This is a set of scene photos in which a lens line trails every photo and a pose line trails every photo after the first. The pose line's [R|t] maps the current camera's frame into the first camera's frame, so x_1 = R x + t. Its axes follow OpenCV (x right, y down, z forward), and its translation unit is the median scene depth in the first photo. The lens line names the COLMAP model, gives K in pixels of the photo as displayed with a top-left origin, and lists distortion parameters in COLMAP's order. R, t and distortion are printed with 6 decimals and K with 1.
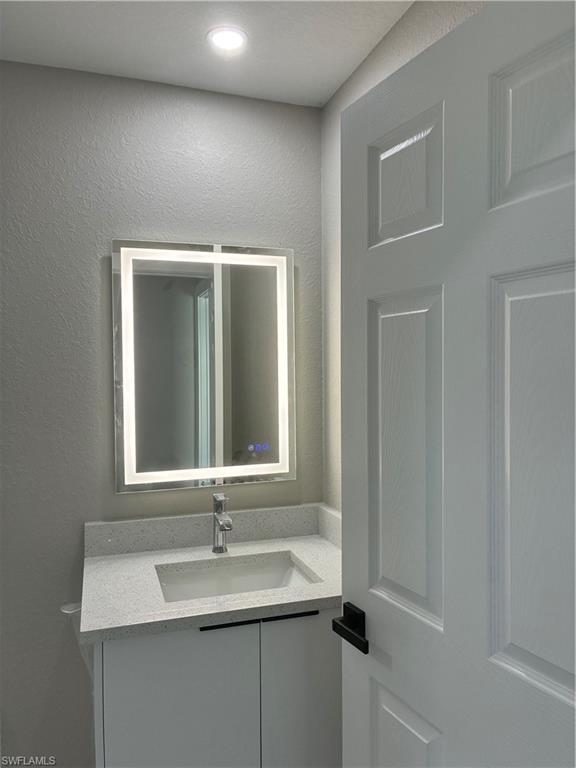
lens RADIAL K [[585.7, 0, 288.0], [0, 585.7, 384.0], [0, 0, 1]] dist [0.023498, -0.011541]
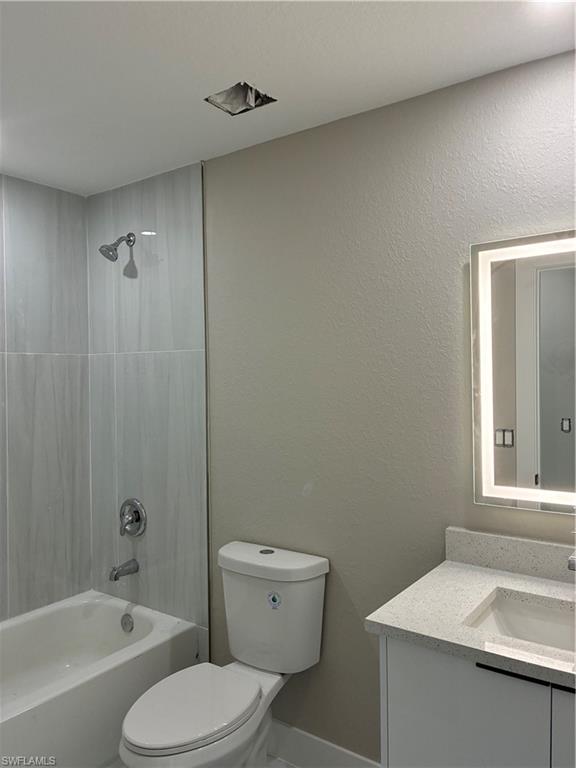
lens RADIAL K [[585.7, 0, 288.0], [0, 585.7, 384.0], [0, 0, 1]] dist [0.023498, -0.011541]
pose [[0.585727, 0.010047, -0.810446, 0.321102], [-0.009971, 0.999937, 0.005190, -0.015108], [0.810447, 0.005041, 0.585790, 0.172578]]
